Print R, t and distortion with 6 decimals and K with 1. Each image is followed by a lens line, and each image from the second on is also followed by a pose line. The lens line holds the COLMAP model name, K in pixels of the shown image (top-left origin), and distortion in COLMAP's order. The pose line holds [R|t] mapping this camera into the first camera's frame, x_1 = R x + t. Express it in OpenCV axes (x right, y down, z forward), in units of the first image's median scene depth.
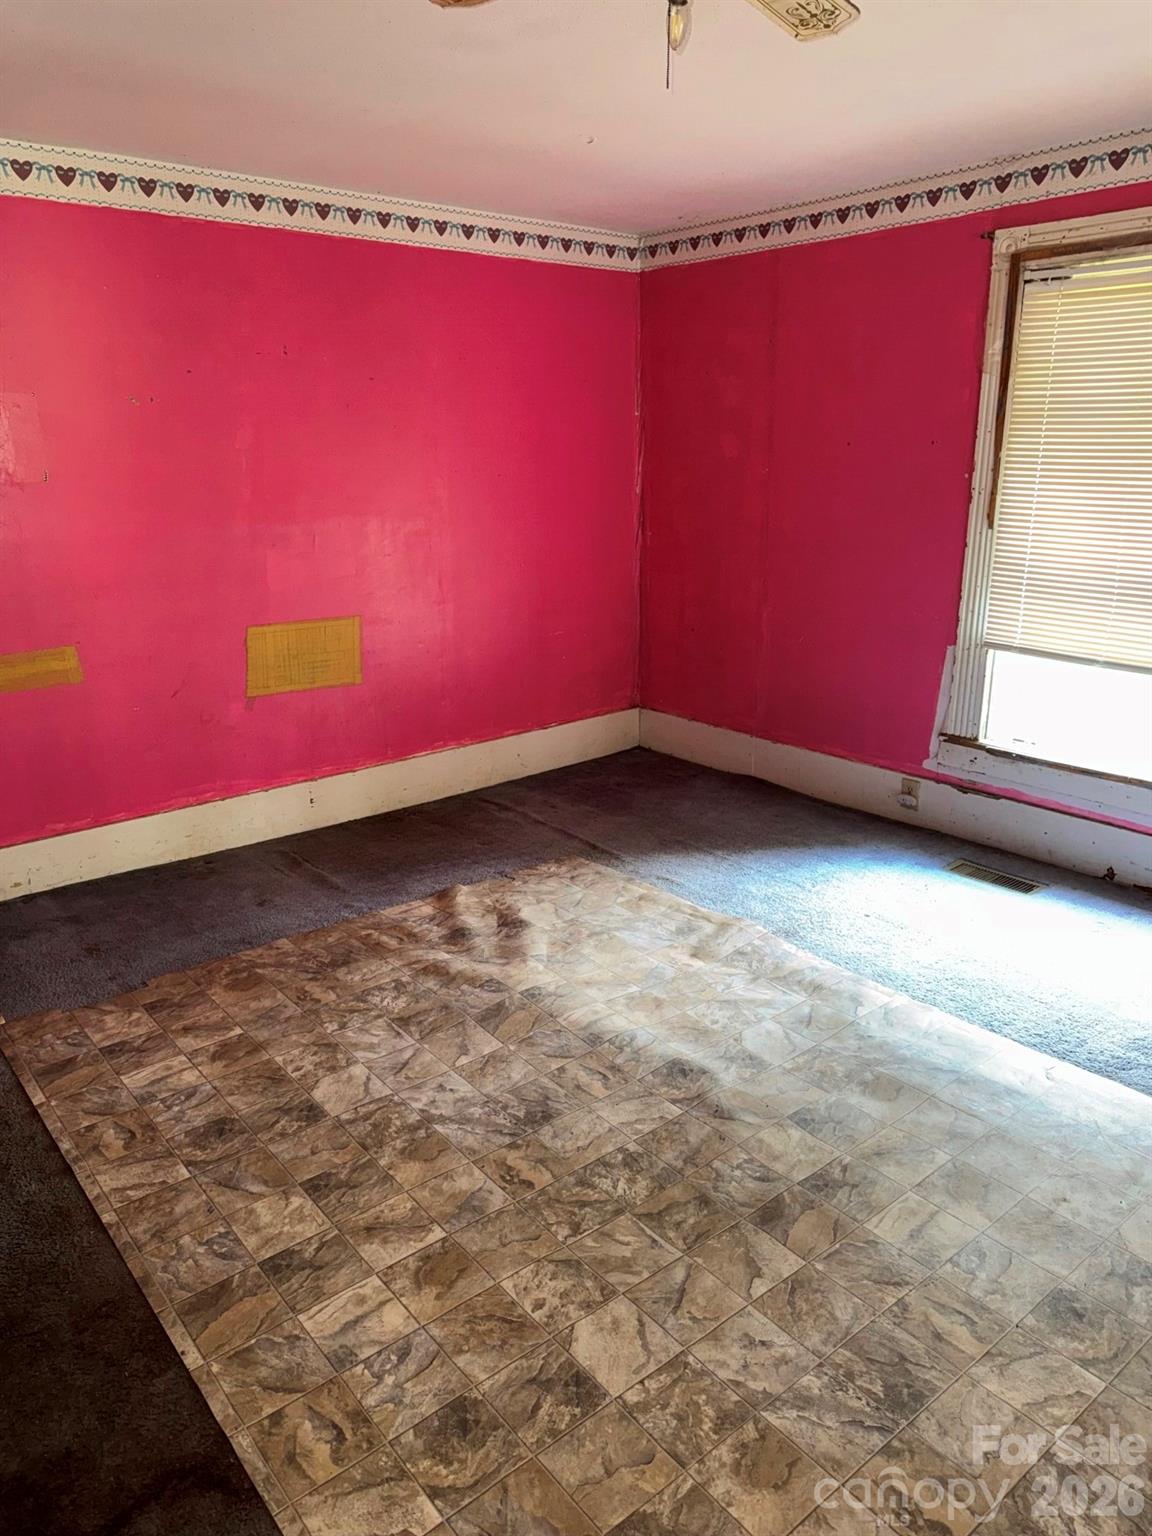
lens RADIAL K [[1095.3, 0, 582.1], [0, 1095.3, 802.9], [0, 0, 1]] dist [0.068343, -0.084214]
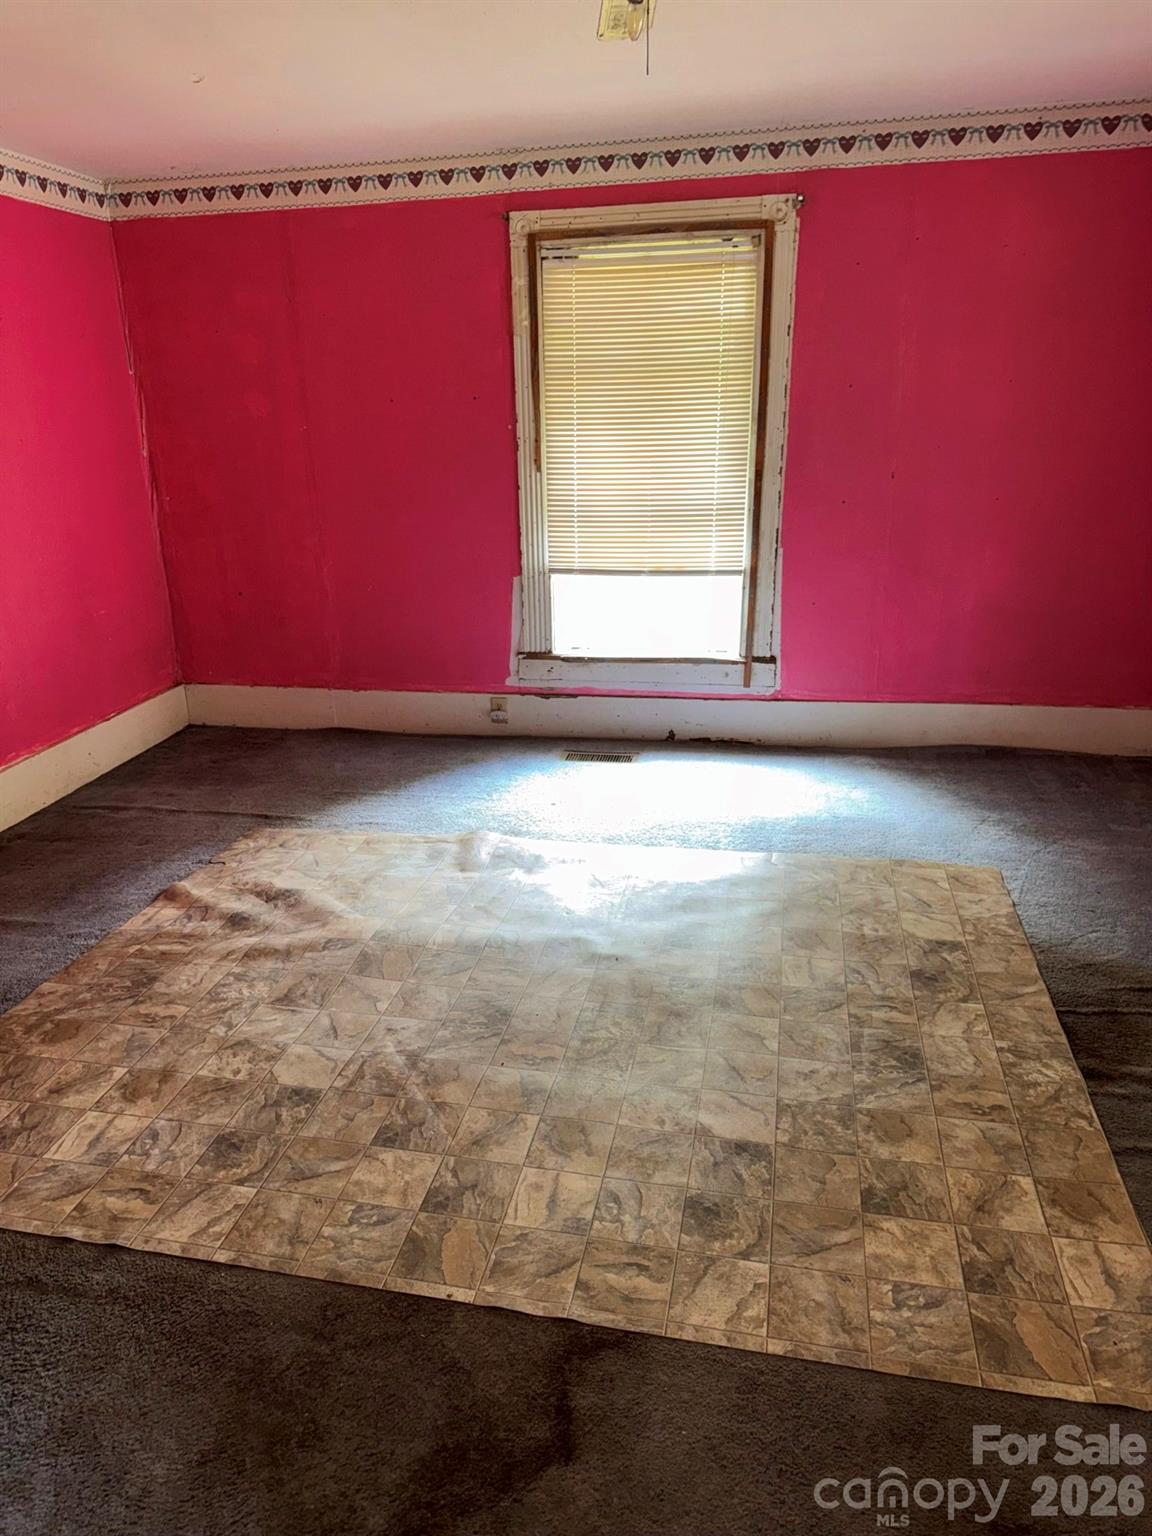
lens RADIAL K [[1095.3, 0, 539.5], [0, 1095.3, 820.4], [0, 0, 1]] dist [0.068343, -0.084214]
pose [[0.774159, -0.233754, 0.588250, -0.459675], [0.217575, 0.970959, 0.099494, -0.001229], [-0.594424, 0.050964, 0.802535, 0.075898]]
